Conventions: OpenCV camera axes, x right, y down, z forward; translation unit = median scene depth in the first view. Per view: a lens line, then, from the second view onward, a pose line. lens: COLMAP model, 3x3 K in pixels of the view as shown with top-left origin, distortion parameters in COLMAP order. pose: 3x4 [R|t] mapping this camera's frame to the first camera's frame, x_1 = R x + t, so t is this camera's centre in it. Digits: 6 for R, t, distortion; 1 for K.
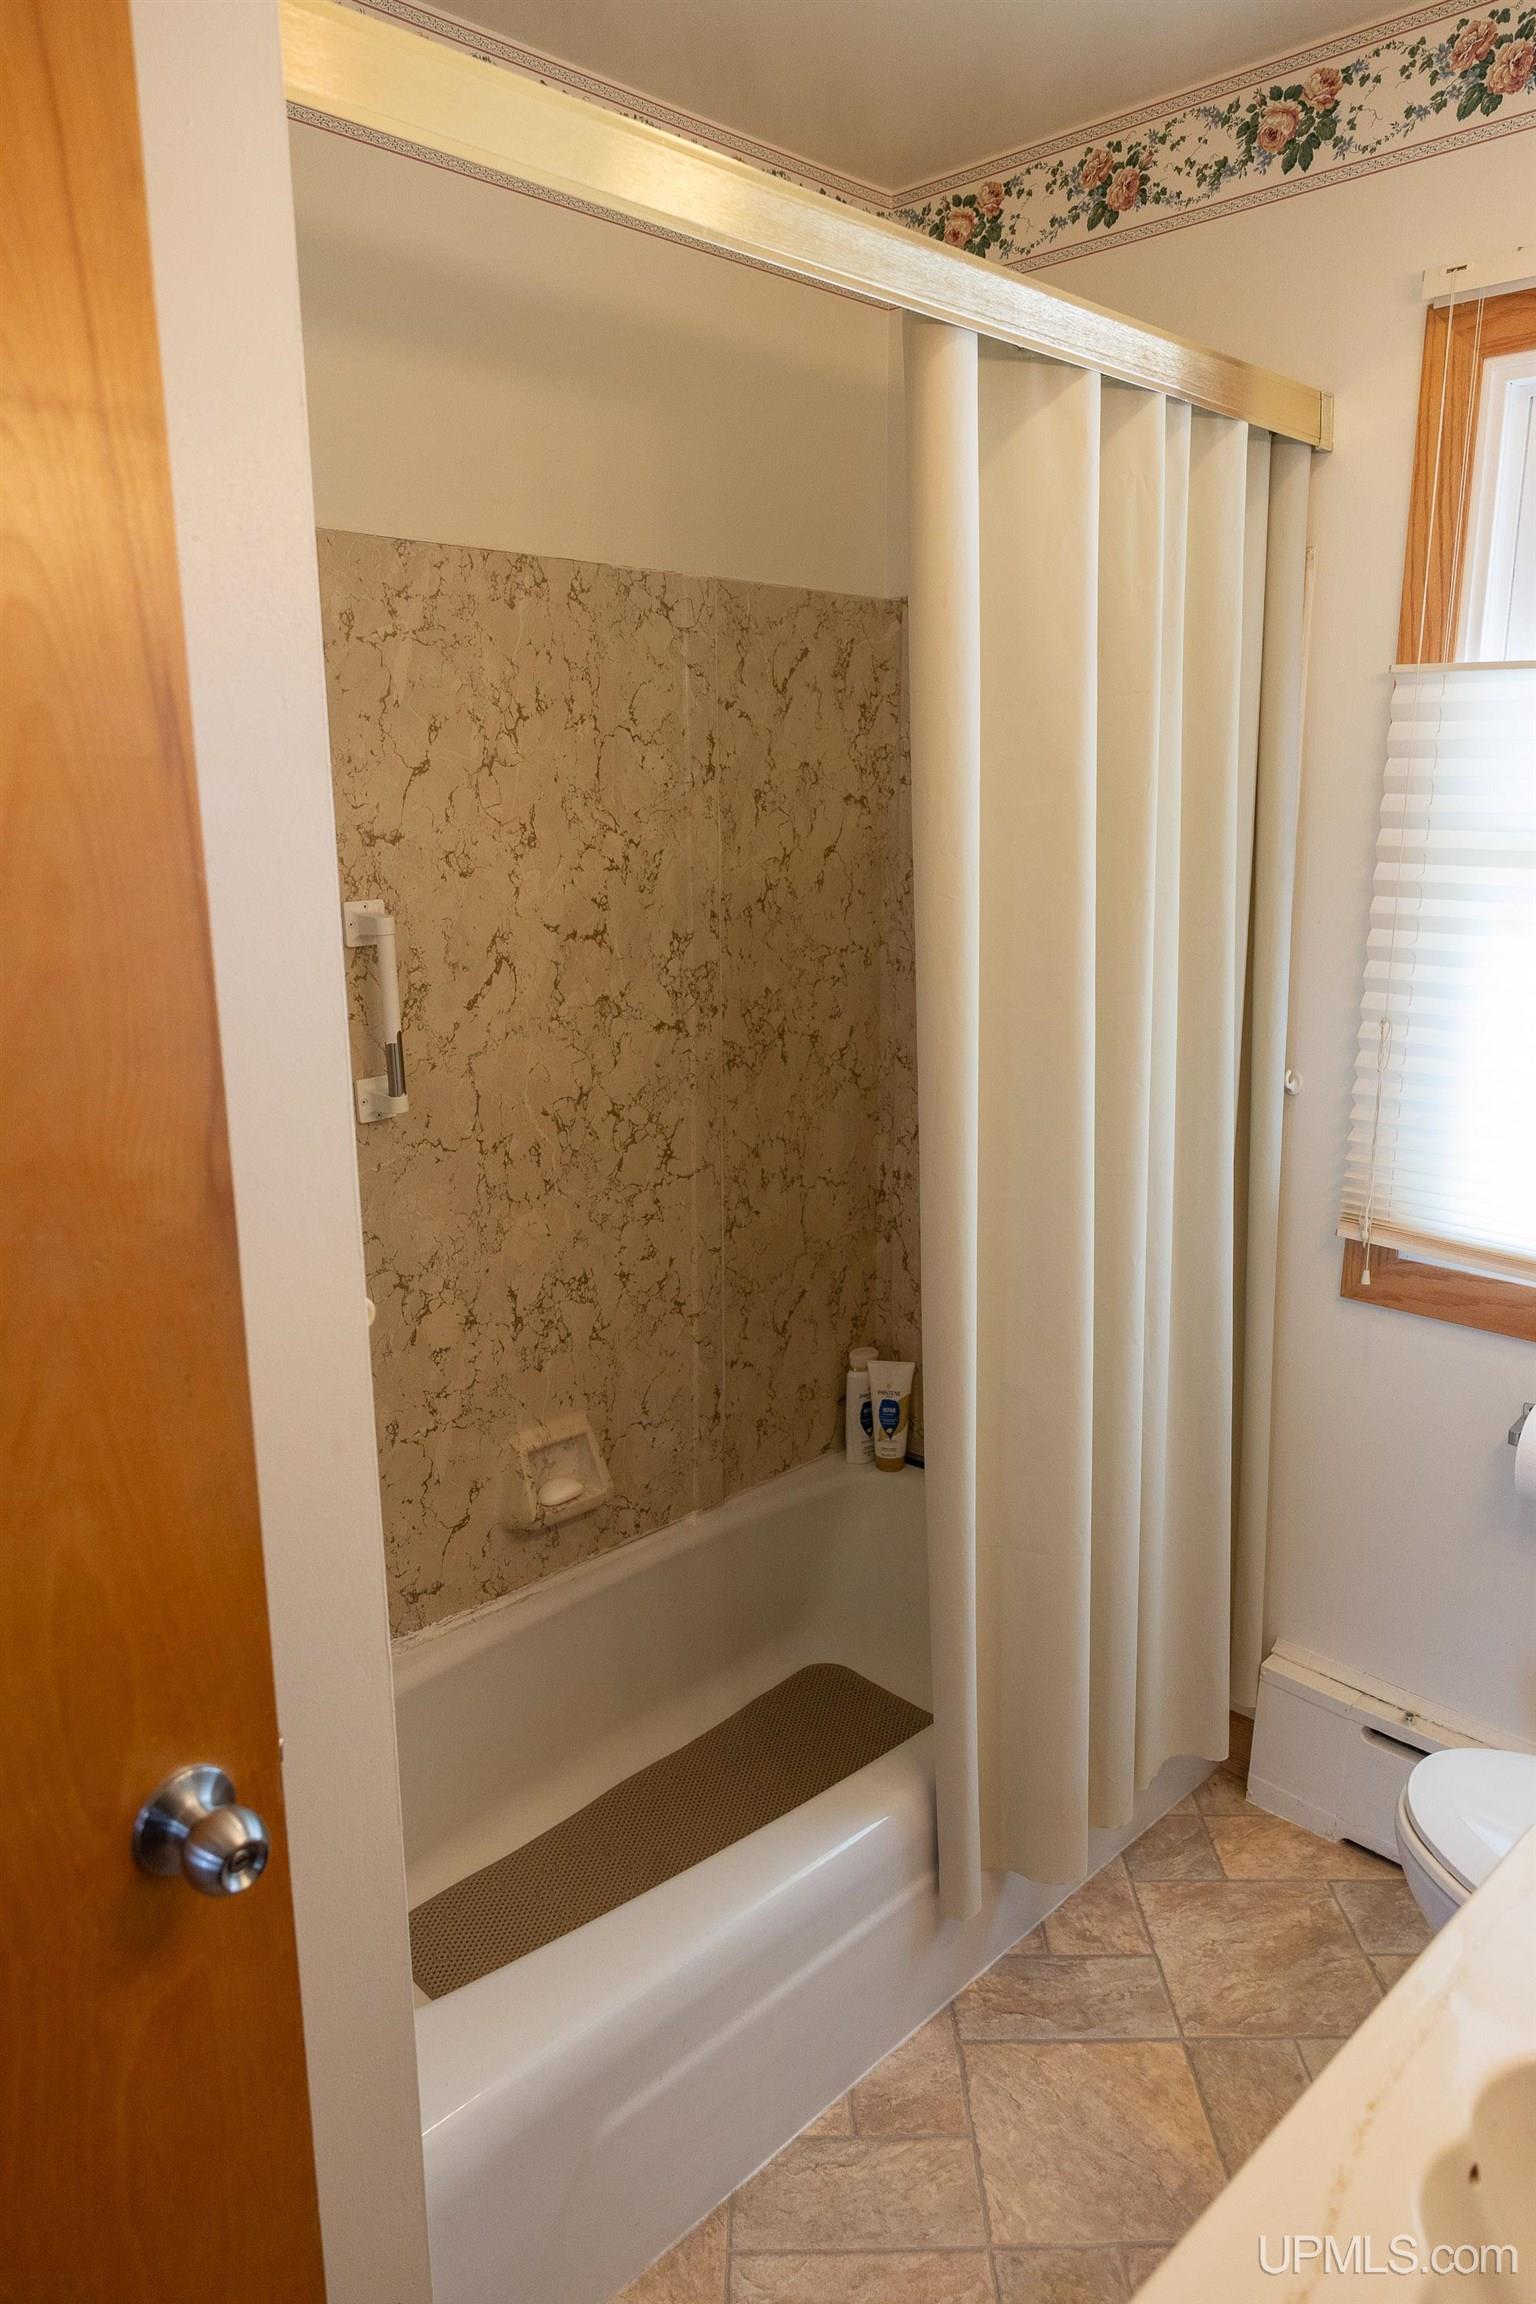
lens RADIAL K [[1546.1, 0, 762.6], [0, 1546.1, 1157.8], [0, 0, 1]] dist [-0.004403, 0.005003]
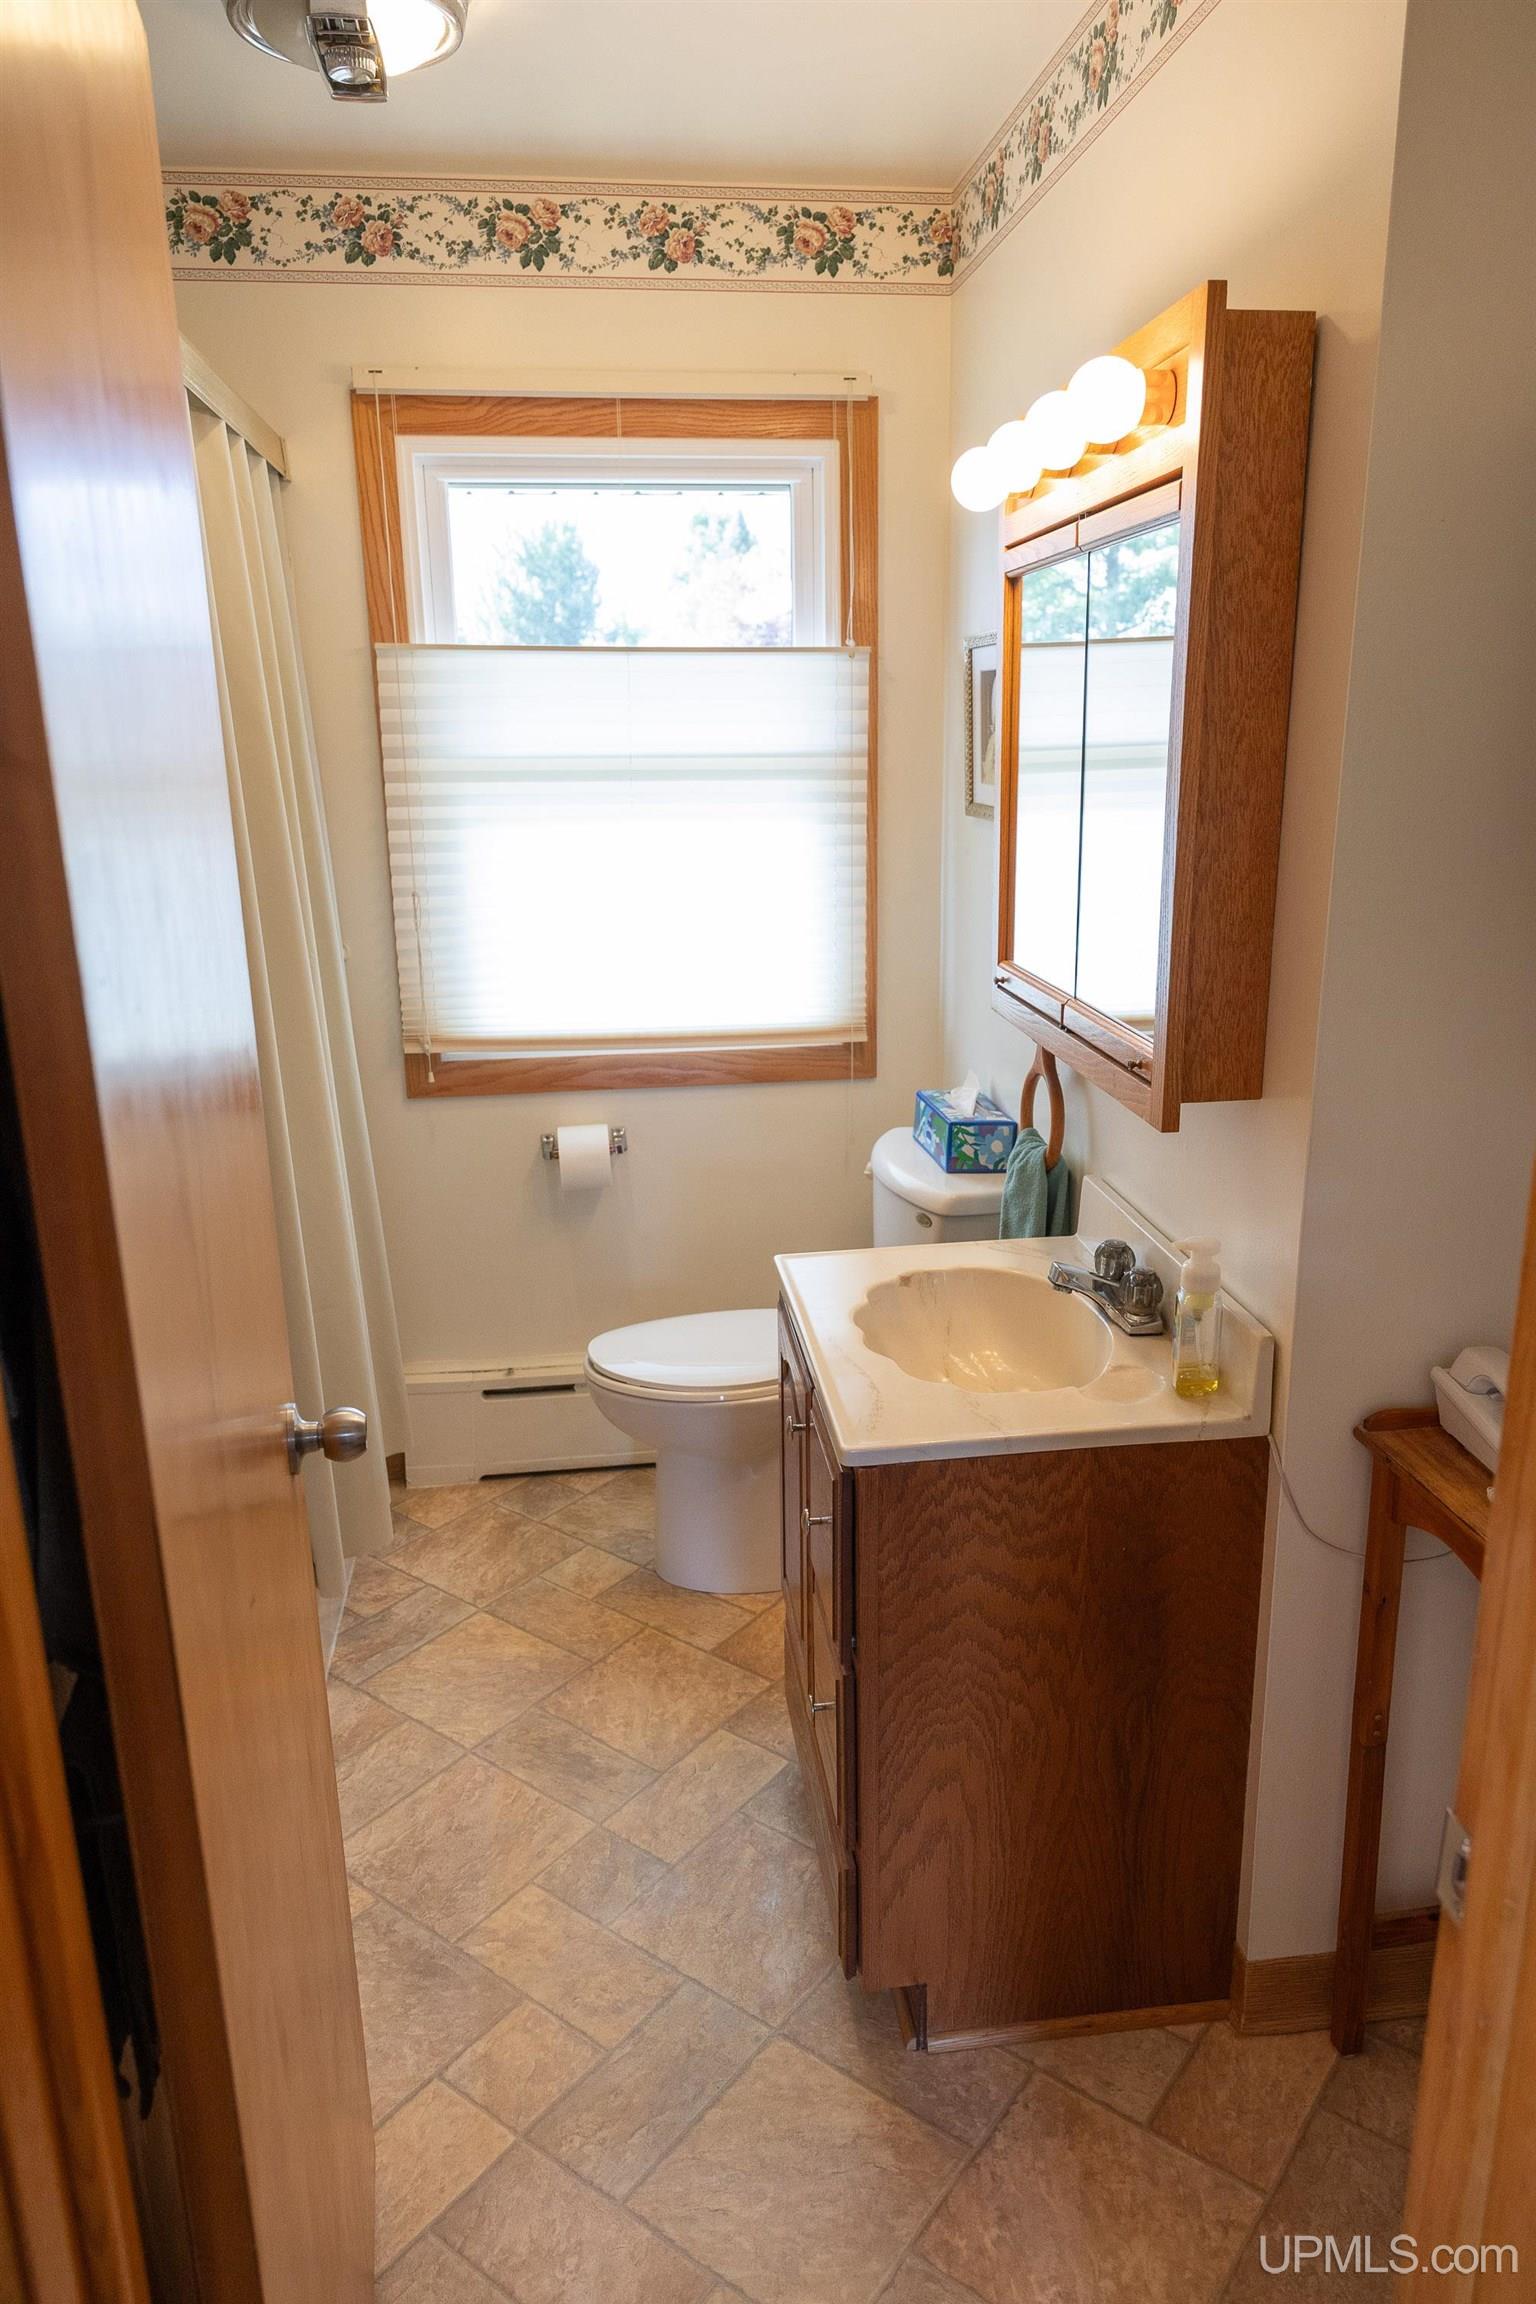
lens RADIAL K [[1546.1, 0, 779.7], [0, 1546.1, 1150.8], [0, 0, 1]] dist [-0.004403, 0.005003]
pose [[0.605739, -0.221423, 0.764233, -0.550234], [0.197004, 0.972328, 0.125567, 0.030046], [-0.770889, 0.074496, 0.632598, -0.150362]]
